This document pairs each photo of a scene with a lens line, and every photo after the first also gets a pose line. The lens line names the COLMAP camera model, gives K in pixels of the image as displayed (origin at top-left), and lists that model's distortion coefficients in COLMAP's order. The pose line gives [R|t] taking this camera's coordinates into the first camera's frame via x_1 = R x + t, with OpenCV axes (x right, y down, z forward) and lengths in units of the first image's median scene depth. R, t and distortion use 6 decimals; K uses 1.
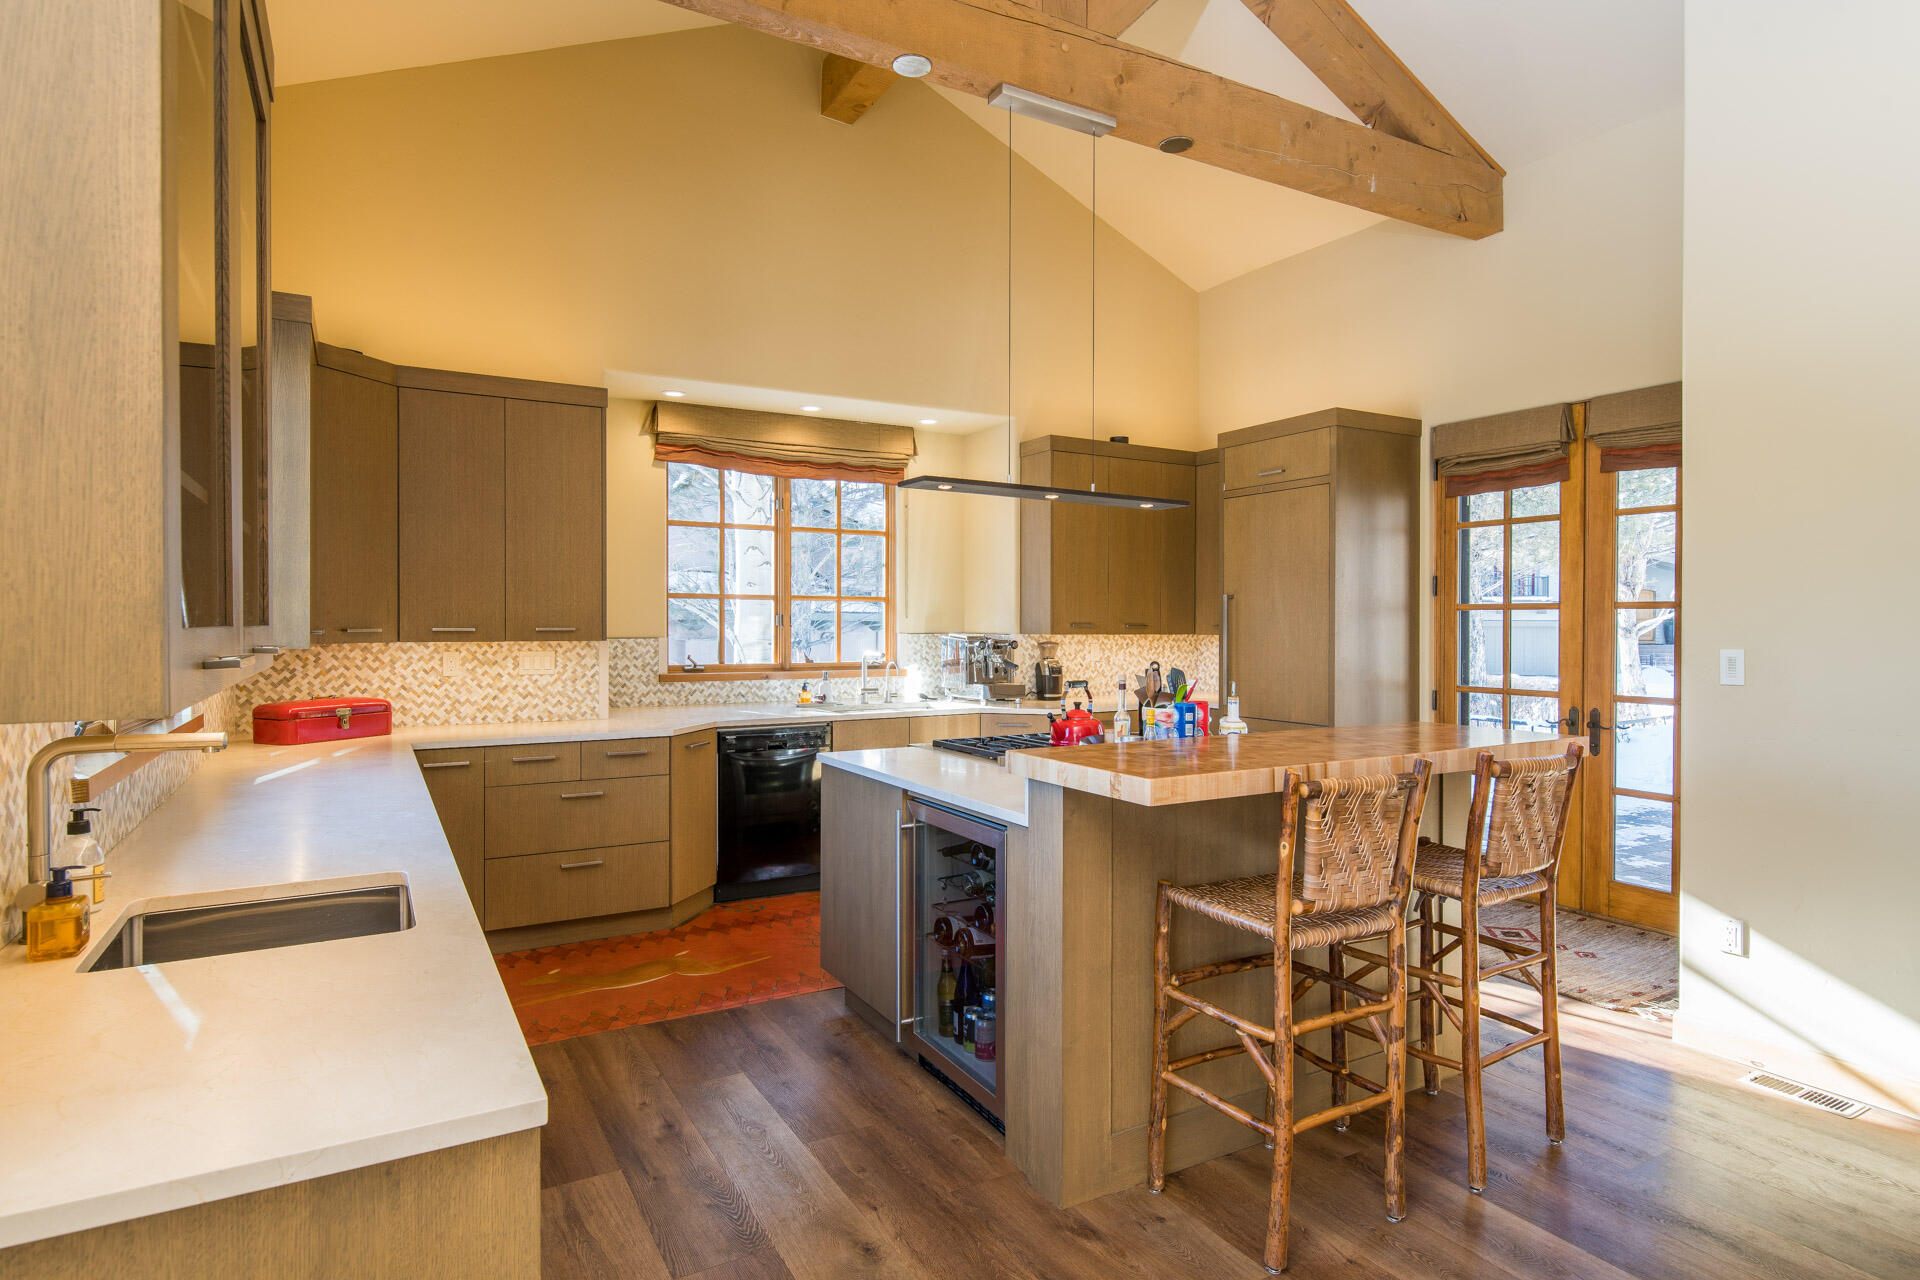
lens RADIAL K [[1039.1, 0, 960.0], [0, 1039.1, 640.0], [0, 0, 1]] dist [0.004588, 0.000521]
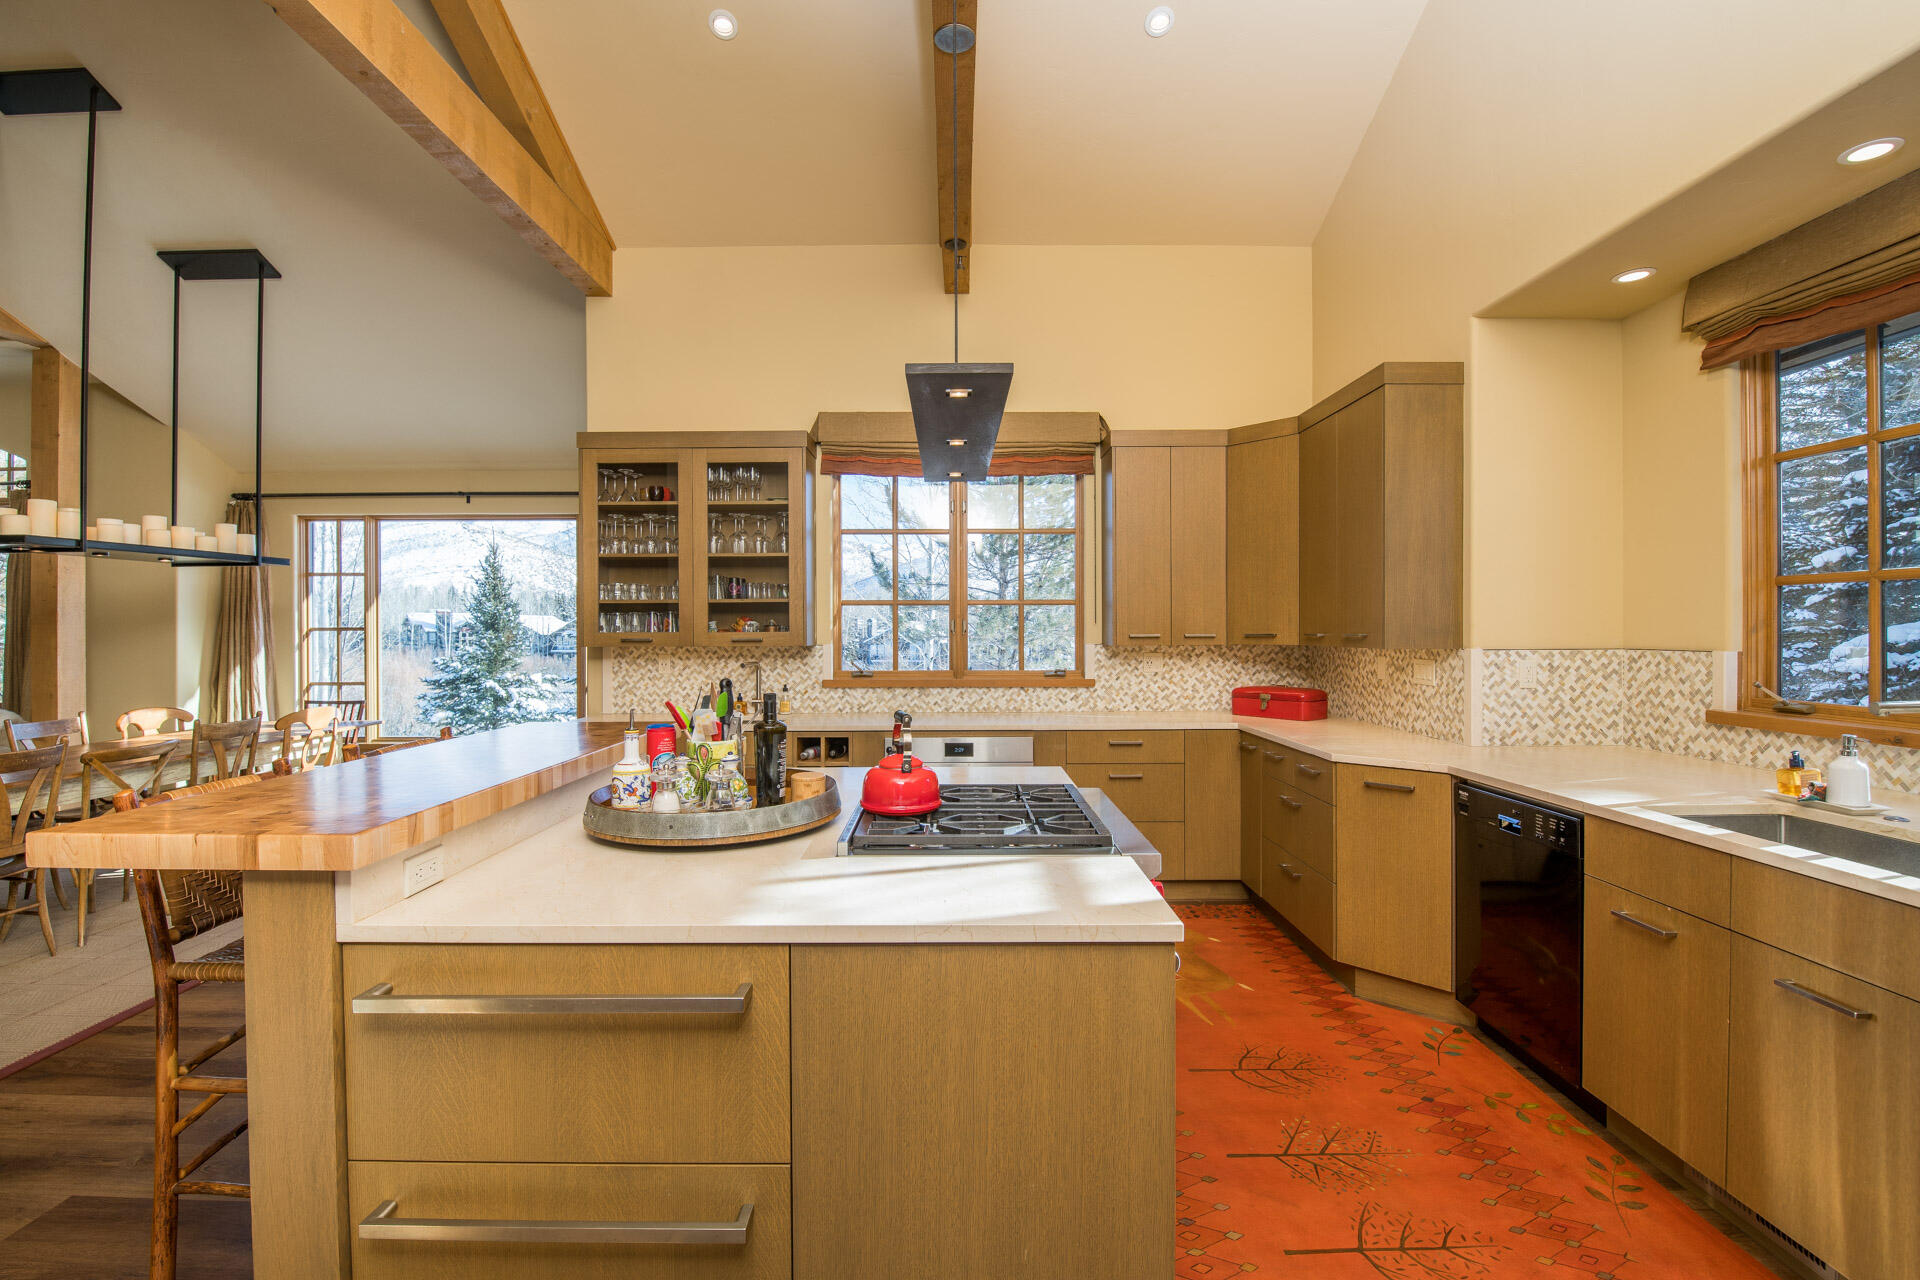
lens RADIAL K [[844.8, 0, 938.9], [0, 844.8, 634.5], [0, 0, 1]] dist [-0.000562, -0.008042]
pose [[-0.516455, 0.004918, -0.856300, 0.454888], [-0.011646, 0.999851, 0.012767, -0.015704], [0.856235, 0.016566, -0.516321, 1.017890]]
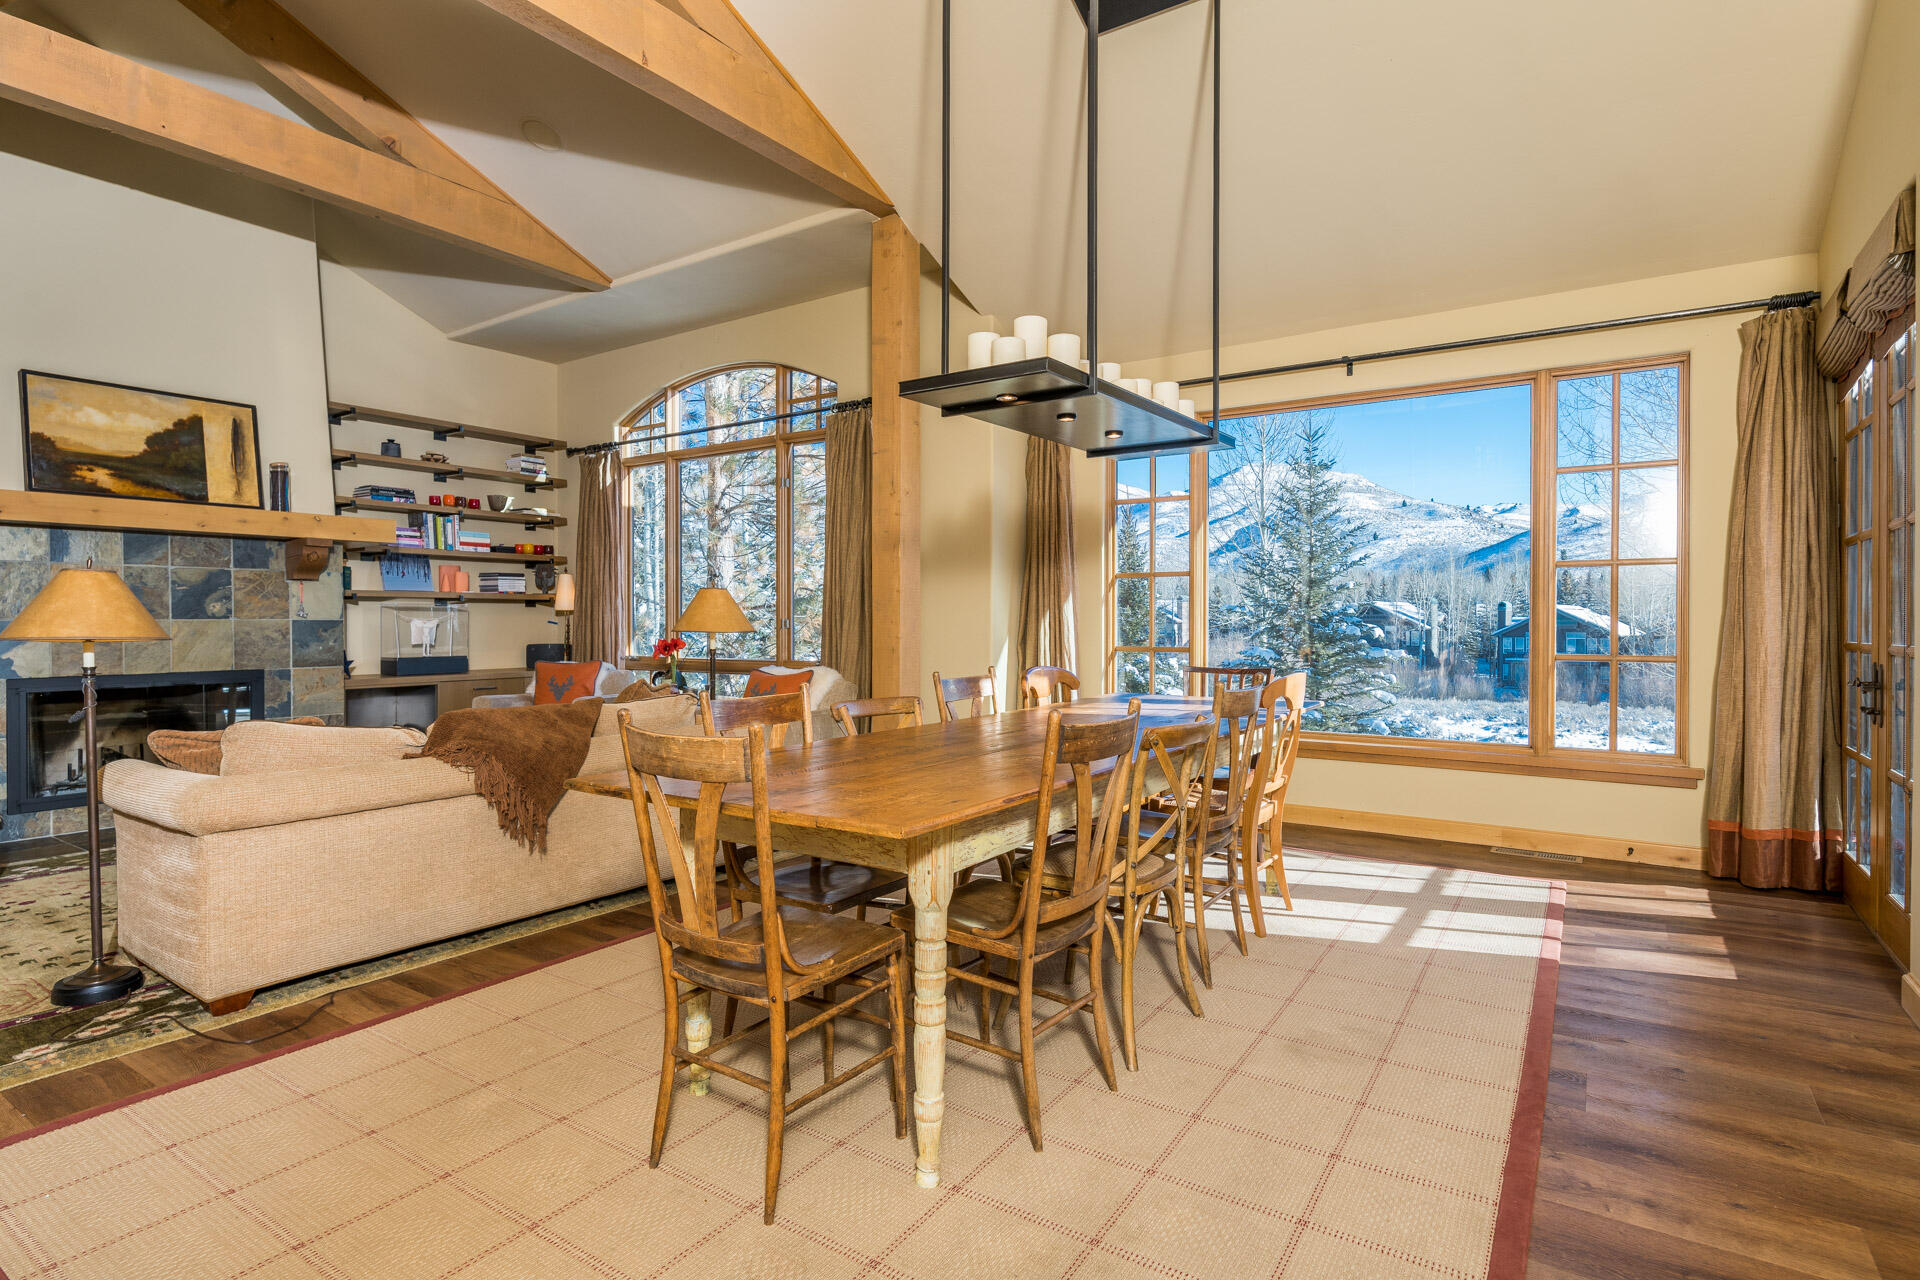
lens RADIAL K [[977.6, 0, 934.4], [0, 977.6, 627.7], [0, 0, 1]] dist [0.002950, 0.000782]
pose [[-0.907782, 0.001933, -0.419438, 0.509976], [-0.008662, 0.999690, 0.023354, 0.048092], [0.419353, 0.024834, -0.907484, 0.367494]]
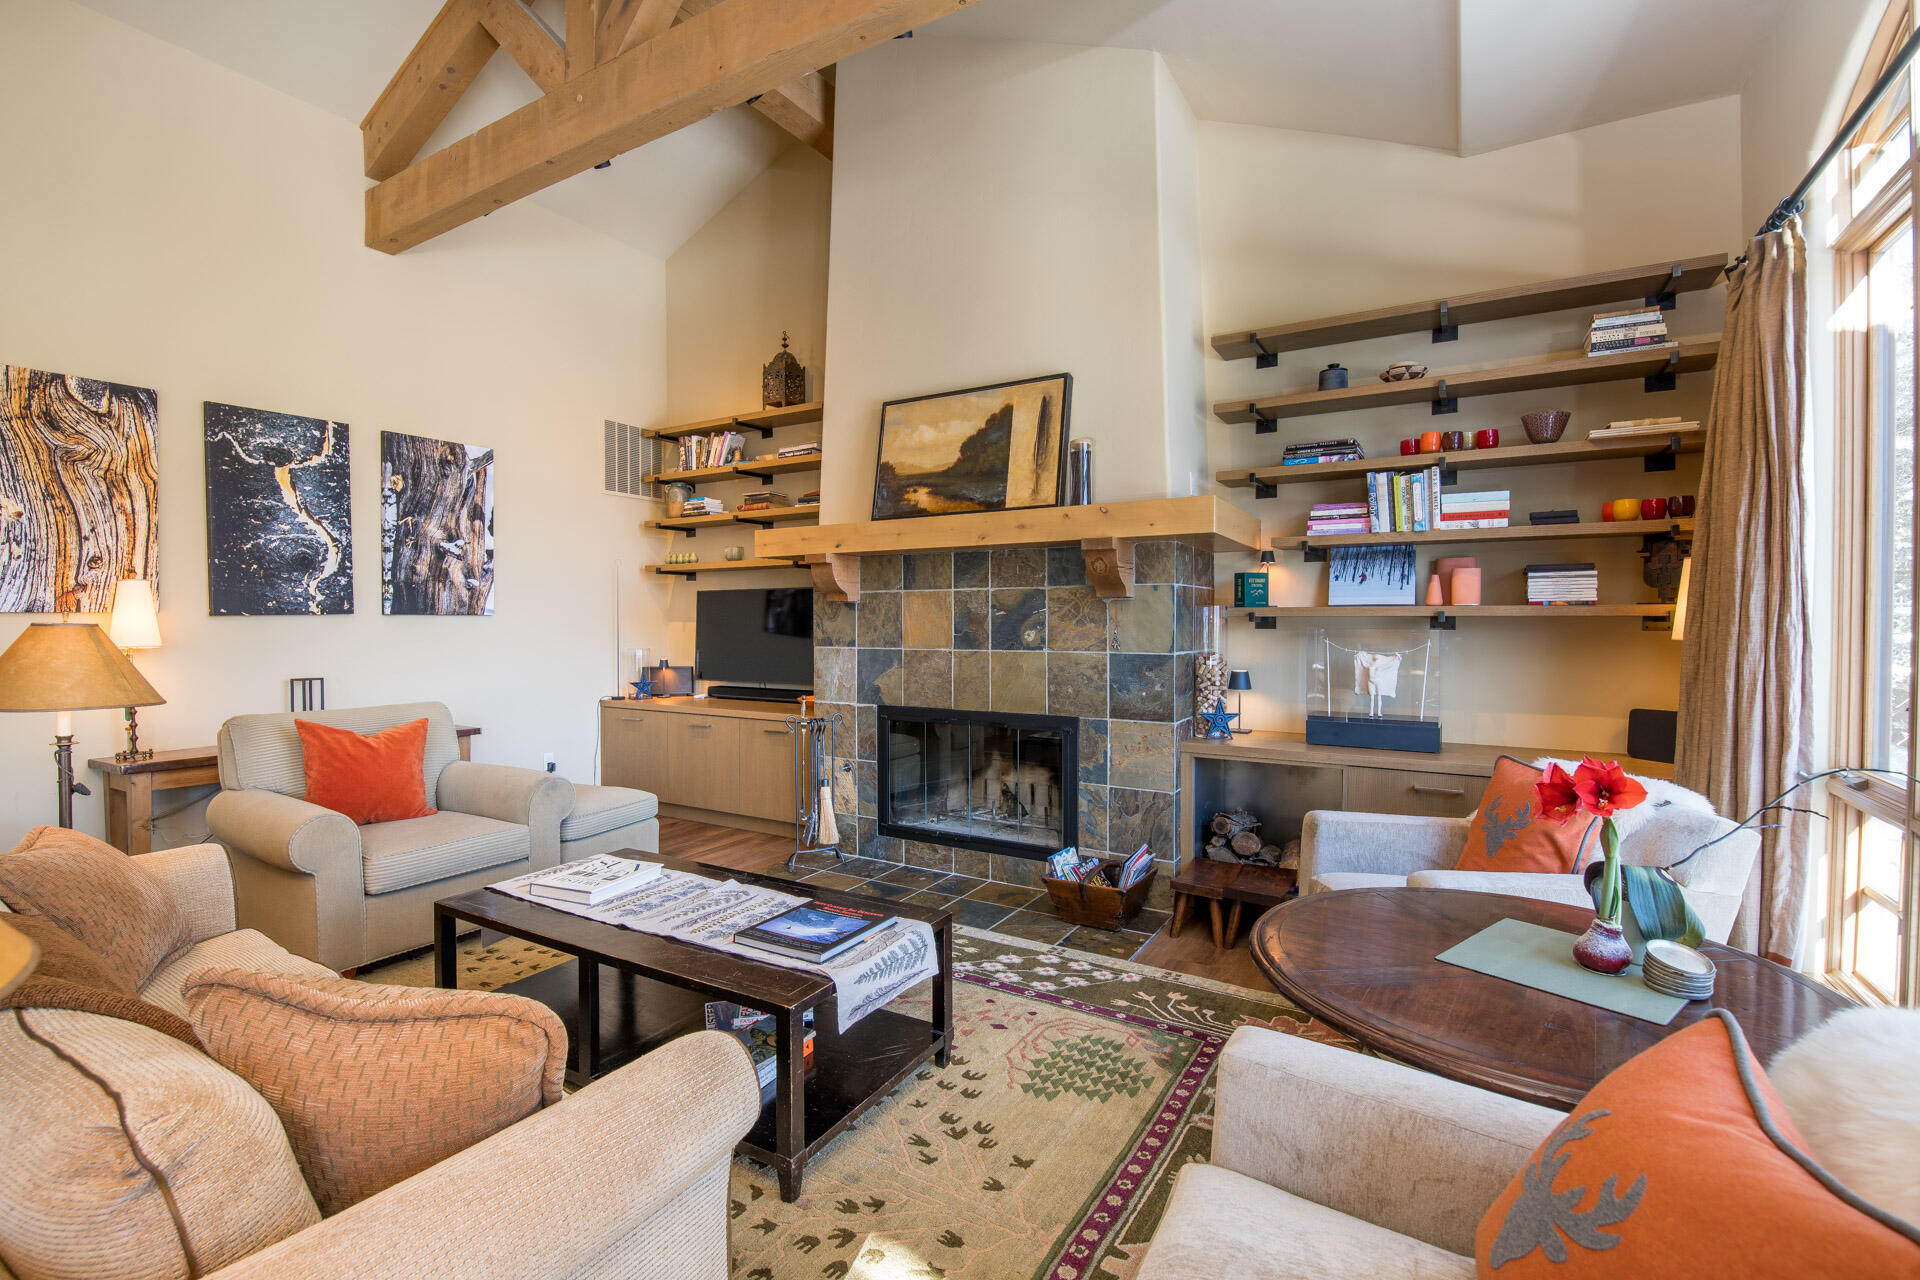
lens RADIAL K [[844.8, 0, 938.9], [0, 844.8, 634.5], [0, 0, 1]] dist [-0.000562, -0.008042]
pose [[-0.475101, -0.020802, 0.879686, 0.114354], [0.014057, 0.999414, 0.031225, 0.030436], [-0.879819, 0.027201, -0.474530, -0.594282]]
